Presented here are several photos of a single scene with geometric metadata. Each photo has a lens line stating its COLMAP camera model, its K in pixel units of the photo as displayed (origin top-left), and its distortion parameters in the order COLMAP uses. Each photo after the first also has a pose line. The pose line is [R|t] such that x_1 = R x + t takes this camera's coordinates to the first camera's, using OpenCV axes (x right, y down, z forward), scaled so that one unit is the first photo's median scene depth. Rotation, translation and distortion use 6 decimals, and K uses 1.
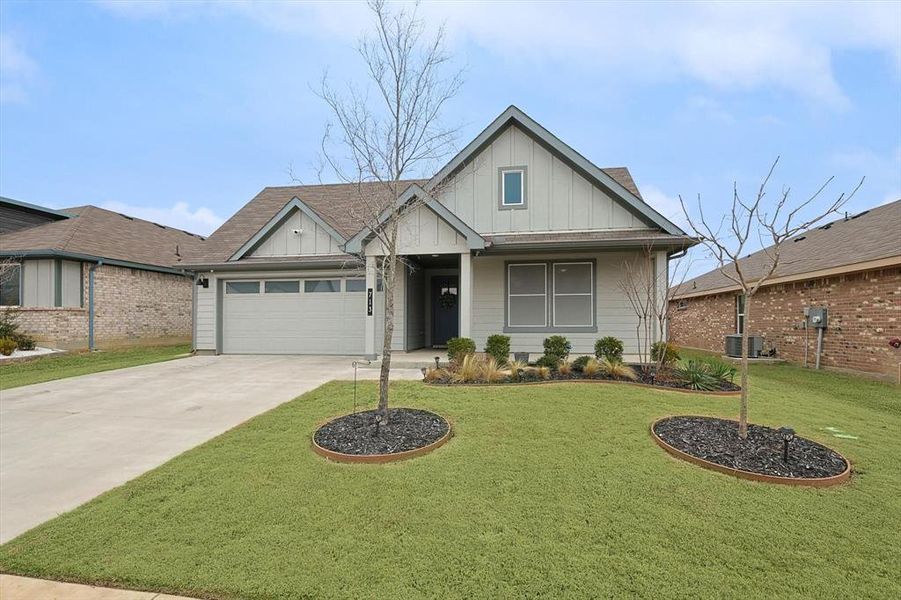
lens RADIAL K [[421.8, 0, 450.5], [0, 421.8, 300.0], [0, 0, 1]] dist [0.001714, 0.000362]
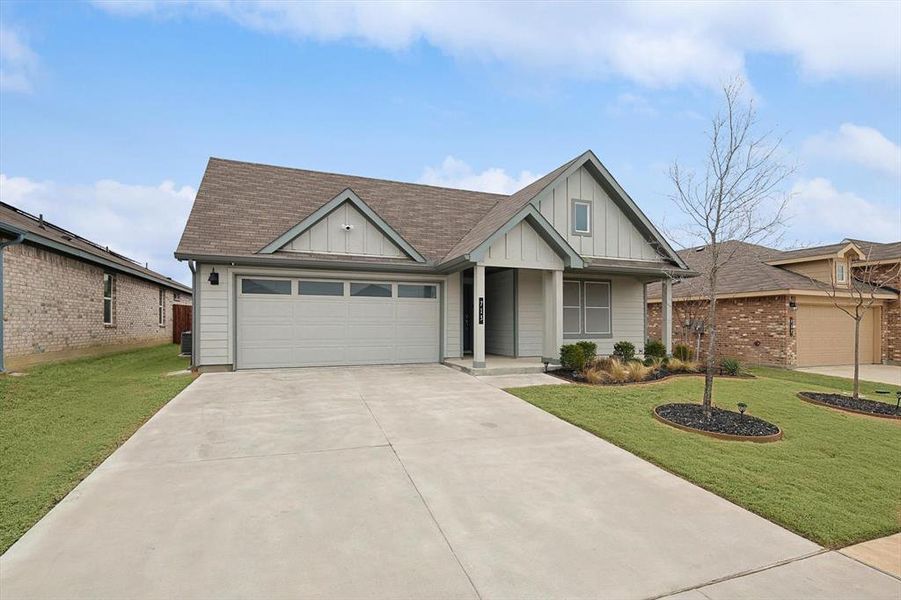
lens RADIAL K [[421.8, 0, 450.5], [0, 421.8, 300.0], [0, 0, 1]] dist [0.001714, 0.000362]
pose [[0.867269, 0.035090, 0.496601, -0.662079], [-0.030805, 0.999384, -0.016820, -0.001214], [-0.496885, -0.000710, 0.867816, 0.128687]]
